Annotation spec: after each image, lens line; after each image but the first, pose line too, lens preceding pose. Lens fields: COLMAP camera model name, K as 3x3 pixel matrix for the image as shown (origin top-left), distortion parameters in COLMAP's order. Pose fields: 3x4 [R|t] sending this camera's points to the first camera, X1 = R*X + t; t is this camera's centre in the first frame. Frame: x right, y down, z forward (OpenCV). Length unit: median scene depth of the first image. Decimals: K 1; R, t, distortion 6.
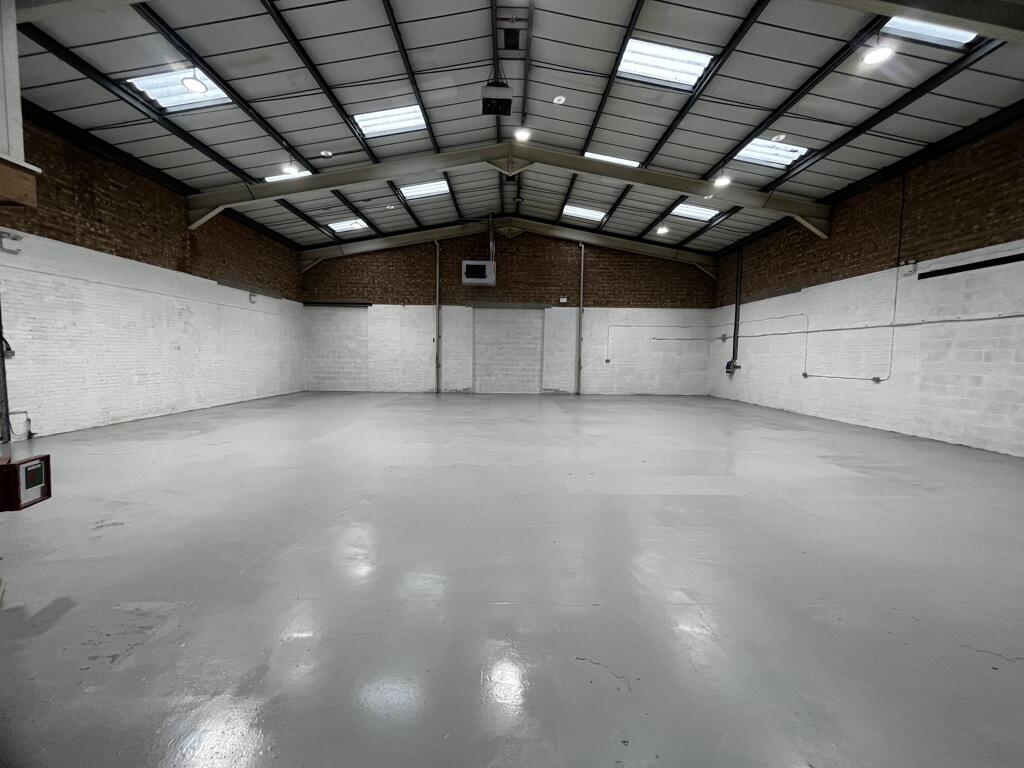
lens RADIAL K [[412.0, 0, 511.0], [0, 412.0, 387.0], [0, 0, 1]] dist [-0.007511, -0.000088]
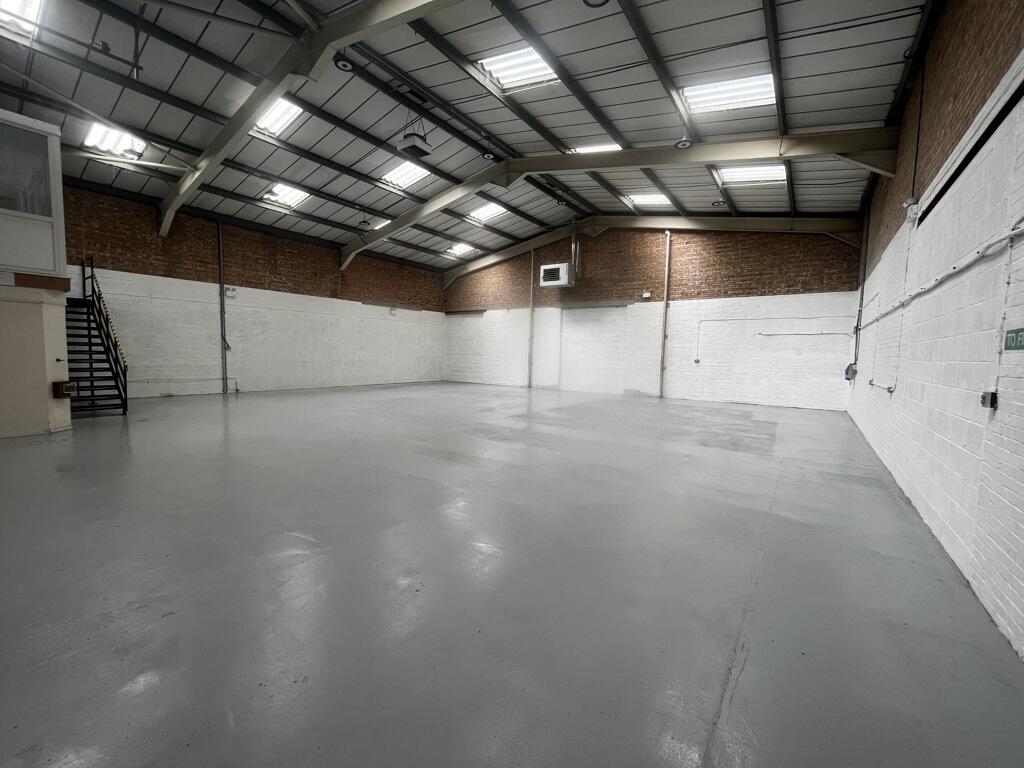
lens RADIAL K [[412.0, 0, 512.9], [0, 412.0, 396.0], [0, 0, 1]] dist [-0.007511, -0.000088]
pose [[0.806579, 0.067226, -0.587291, 0.485276], [-0.057067, 0.997727, 0.035833, -0.000082], [0.588365, 0.004613, 0.808582, 0.083529]]
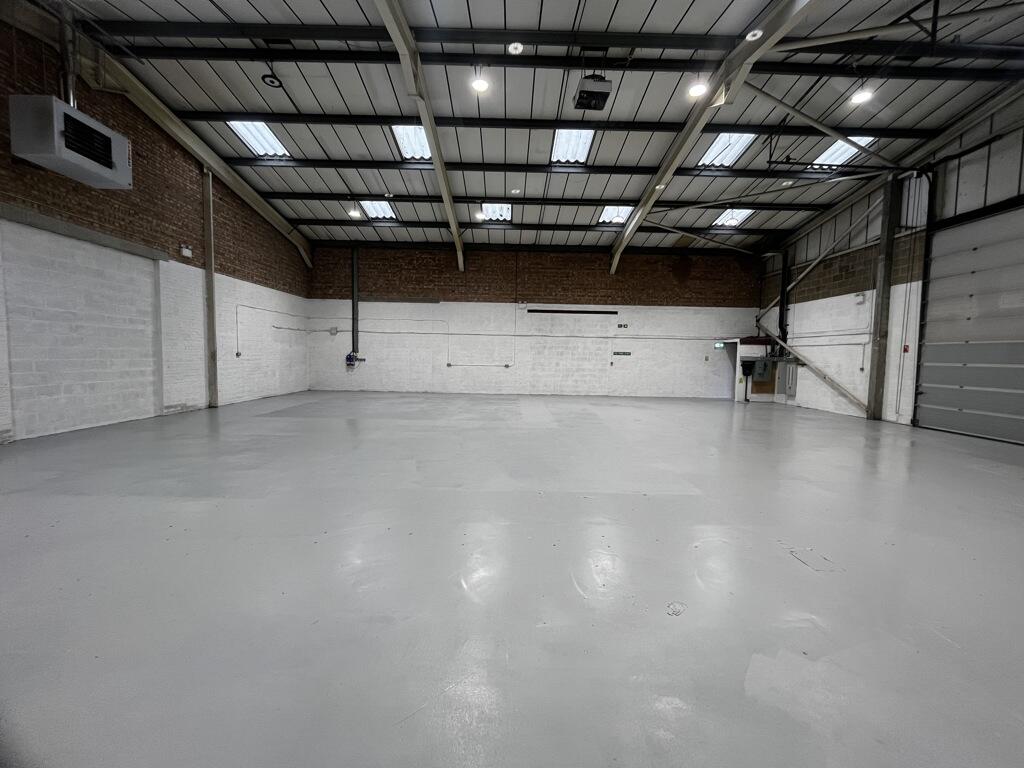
lens RADIAL K [[412.0, 0, 513.7], [0, 412.0, 386.7], [0, 0, 1]] dist [-0.007511, -0.000088]
pose [[-0.002329, -0.085809, 0.996309, -0.520321], [0.055705, 0.994753, 0.085805, -0.047810], [-0.998445, 0.055699, 0.002463, 0.592308]]
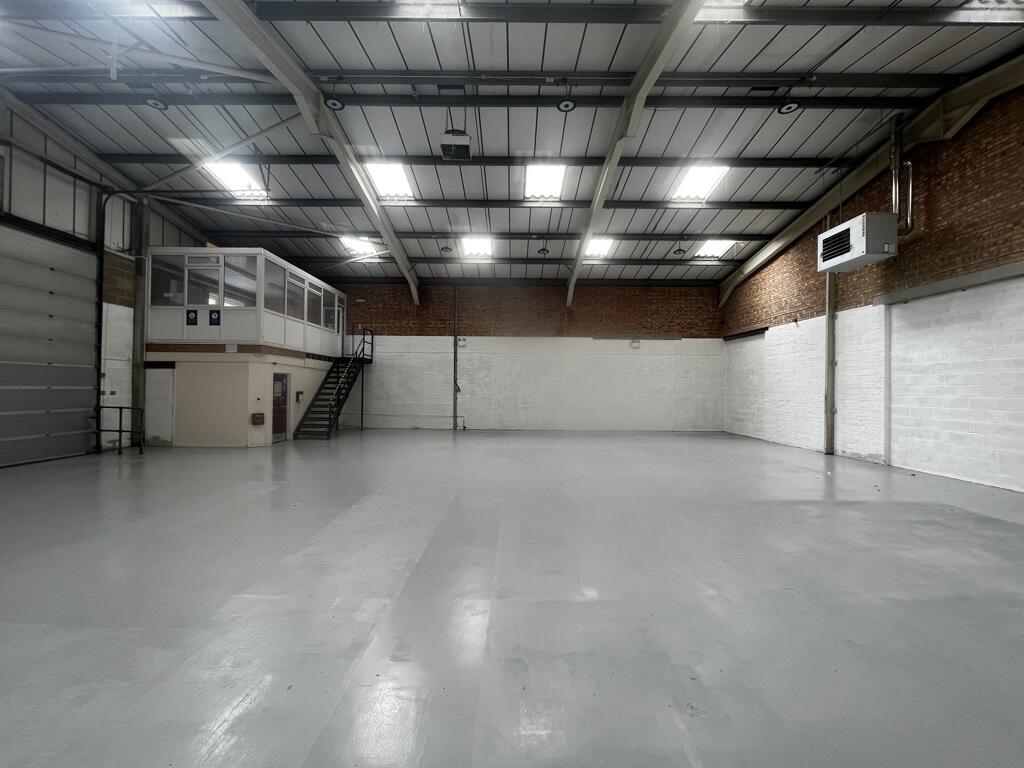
lens RADIAL K [[412.0, 0, 512.1], [0, 412.0, 381.5], [0, 0, 1]] dist [-0.007511, -0.000088]
pose [[-0.008738, -0.029312, -0.999532, 0.481486], [-0.084740, 0.995996, -0.028468, -0.040397], [0.996365, 0.084451, -0.011187, 0.584017]]
